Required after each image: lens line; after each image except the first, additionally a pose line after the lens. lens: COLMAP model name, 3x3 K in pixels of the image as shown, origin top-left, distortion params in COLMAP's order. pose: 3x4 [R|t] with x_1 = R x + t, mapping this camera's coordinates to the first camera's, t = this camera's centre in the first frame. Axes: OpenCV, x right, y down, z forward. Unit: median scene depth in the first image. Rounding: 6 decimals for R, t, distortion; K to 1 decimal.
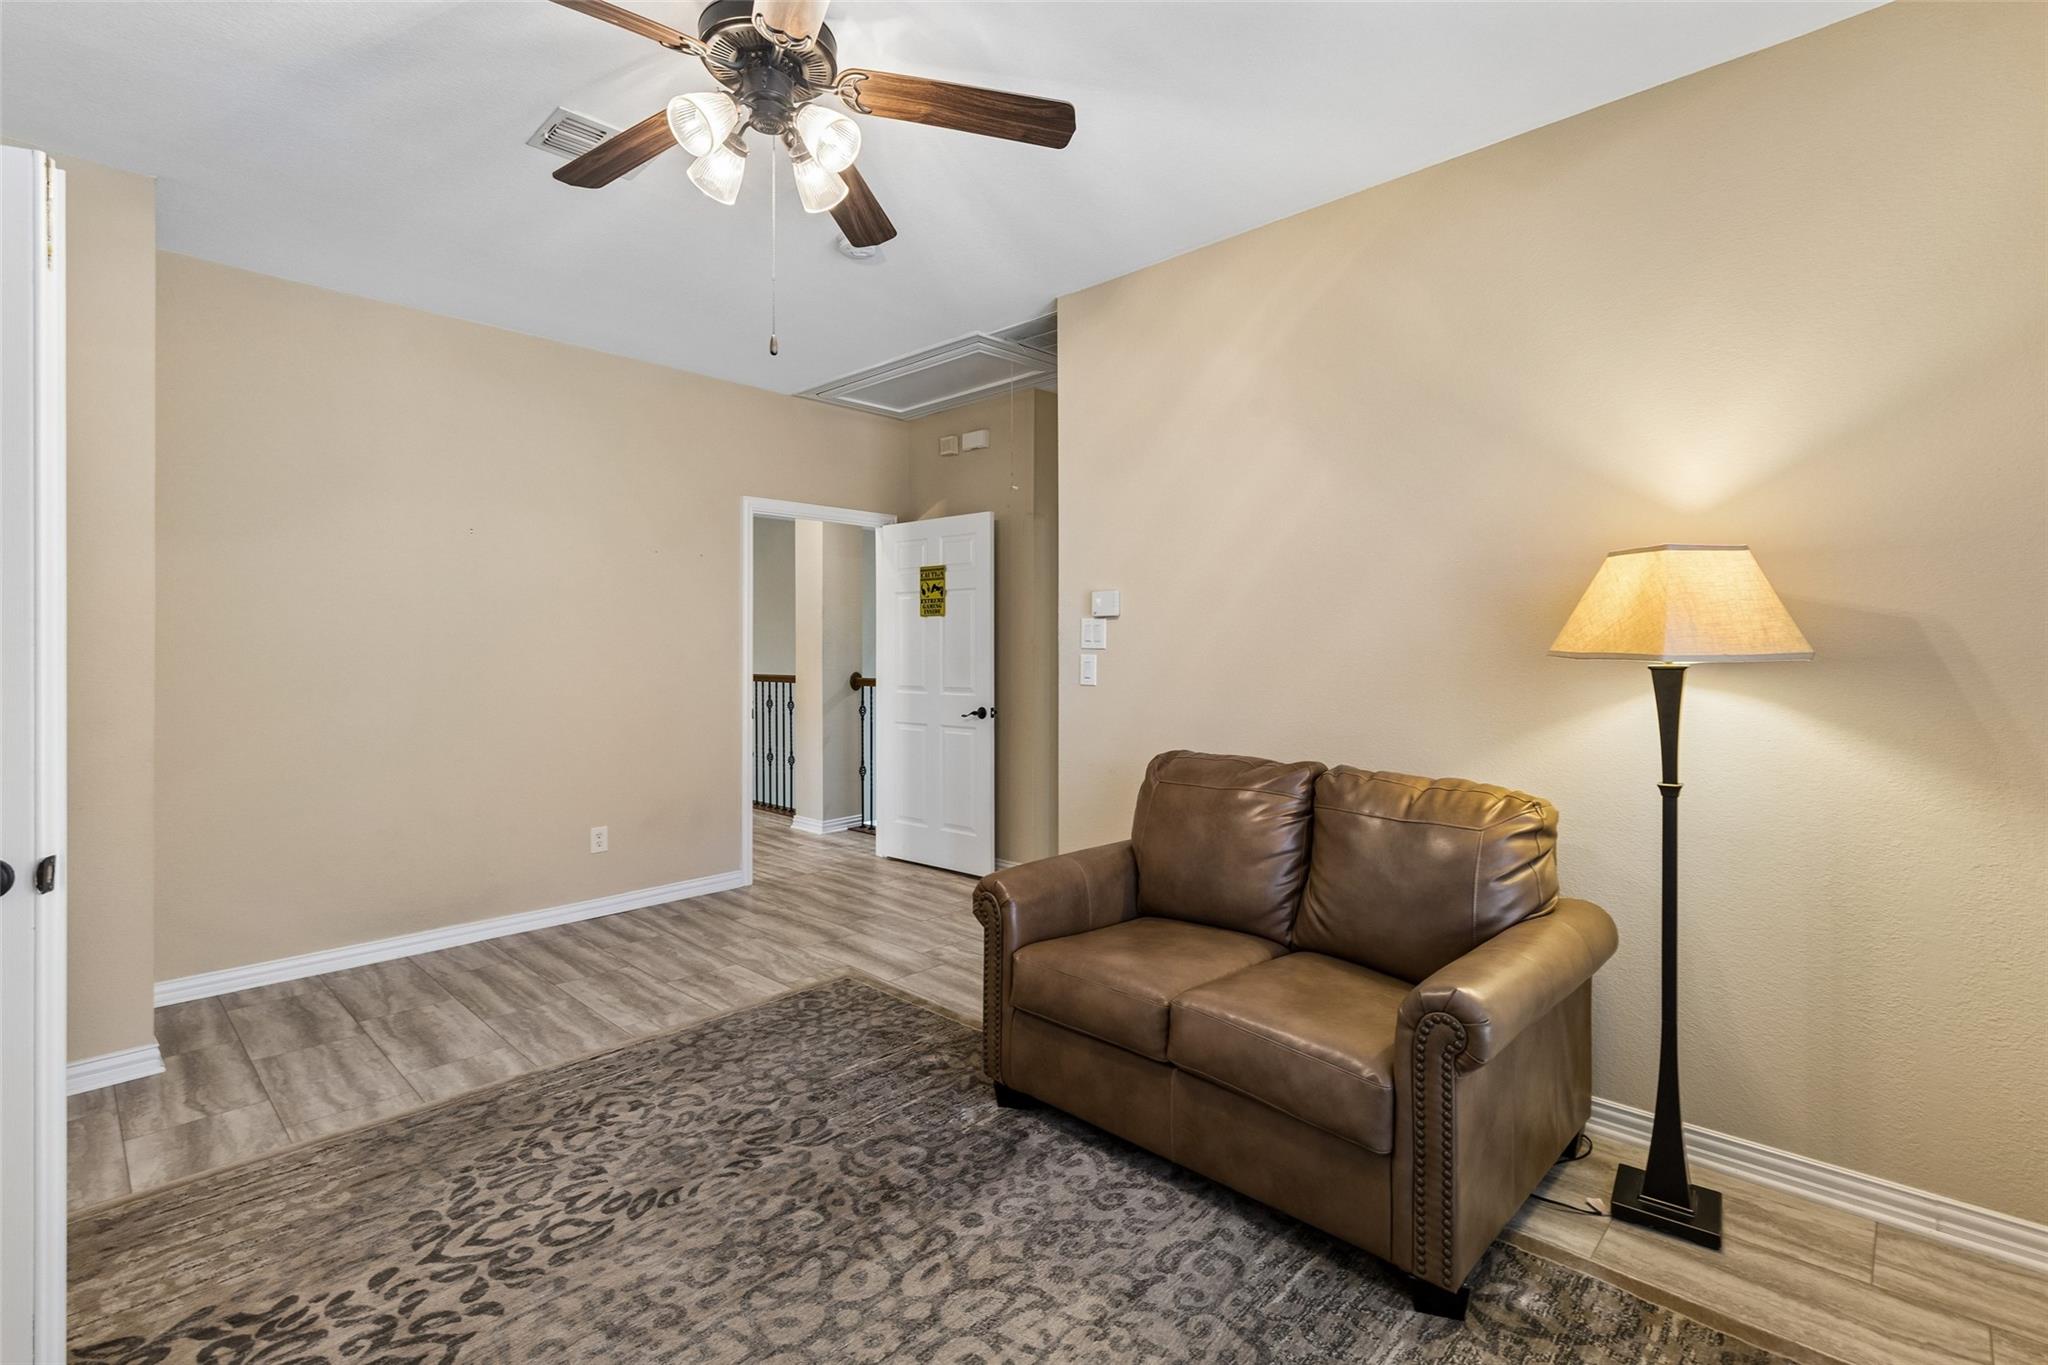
lens RADIAL K [[927.7, 0, 1022.0], [0, 927.7, 665.2], [0, 0, 1]] dist [0.013511, -0.000687]
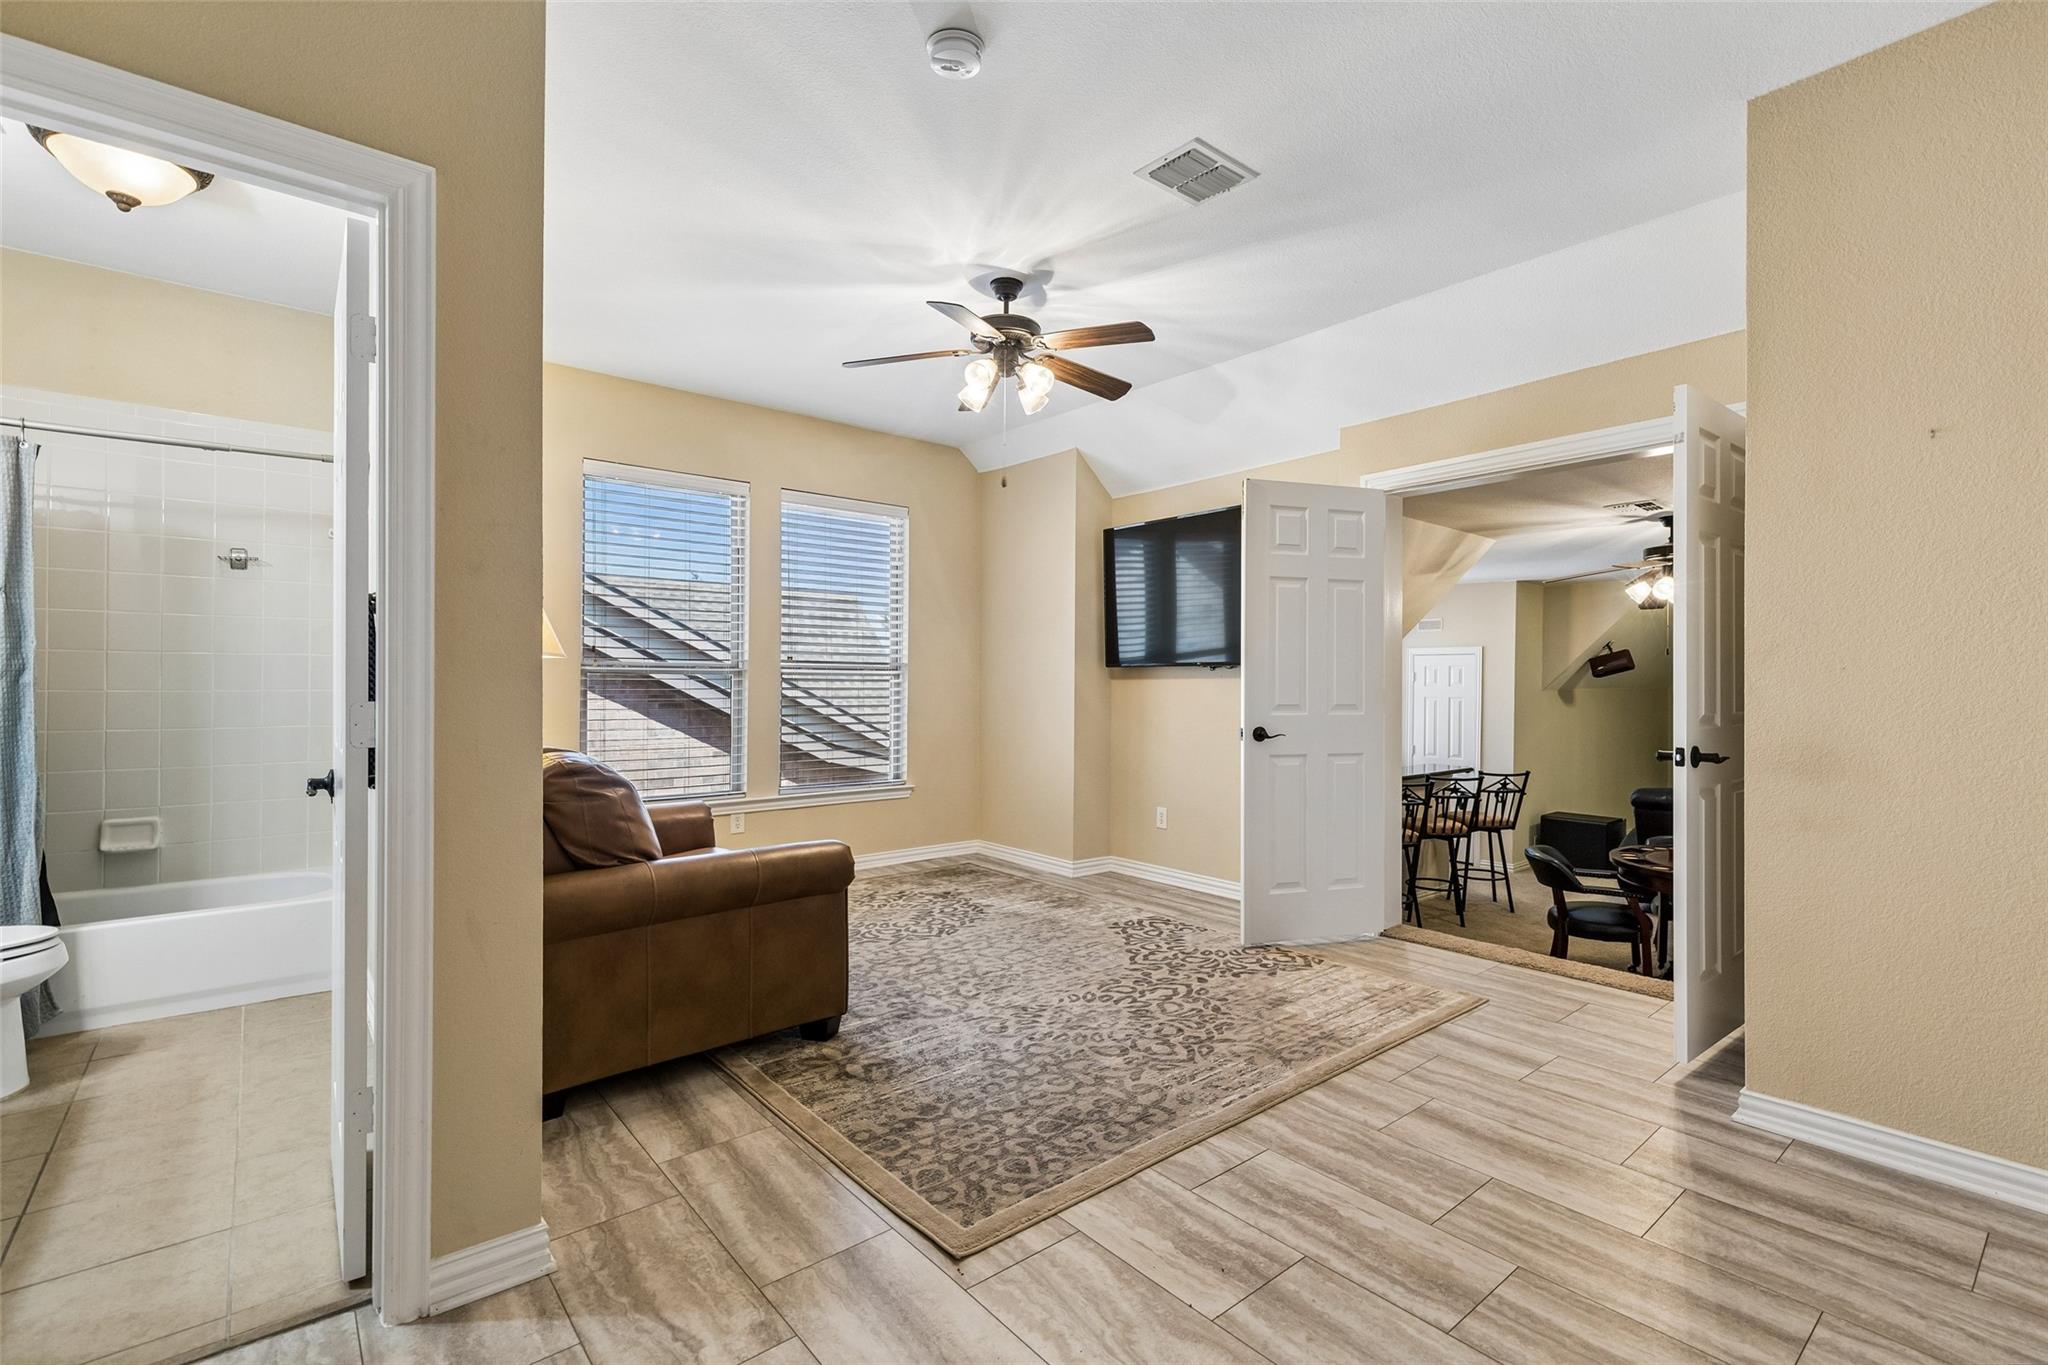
lens RADIAL K [[927.7, 0, 1026.1], [0, 927.7, 678.7], [0, 0, 1]] dist [0.013511, -0.000687]
pose [[-0.993674, 0.002020, 0.112288, -0.378520], [0.003879, 0.999859, 0.016333, 0.004872], [-0.112239, 0.016666, -0.993541, 2.041707]]
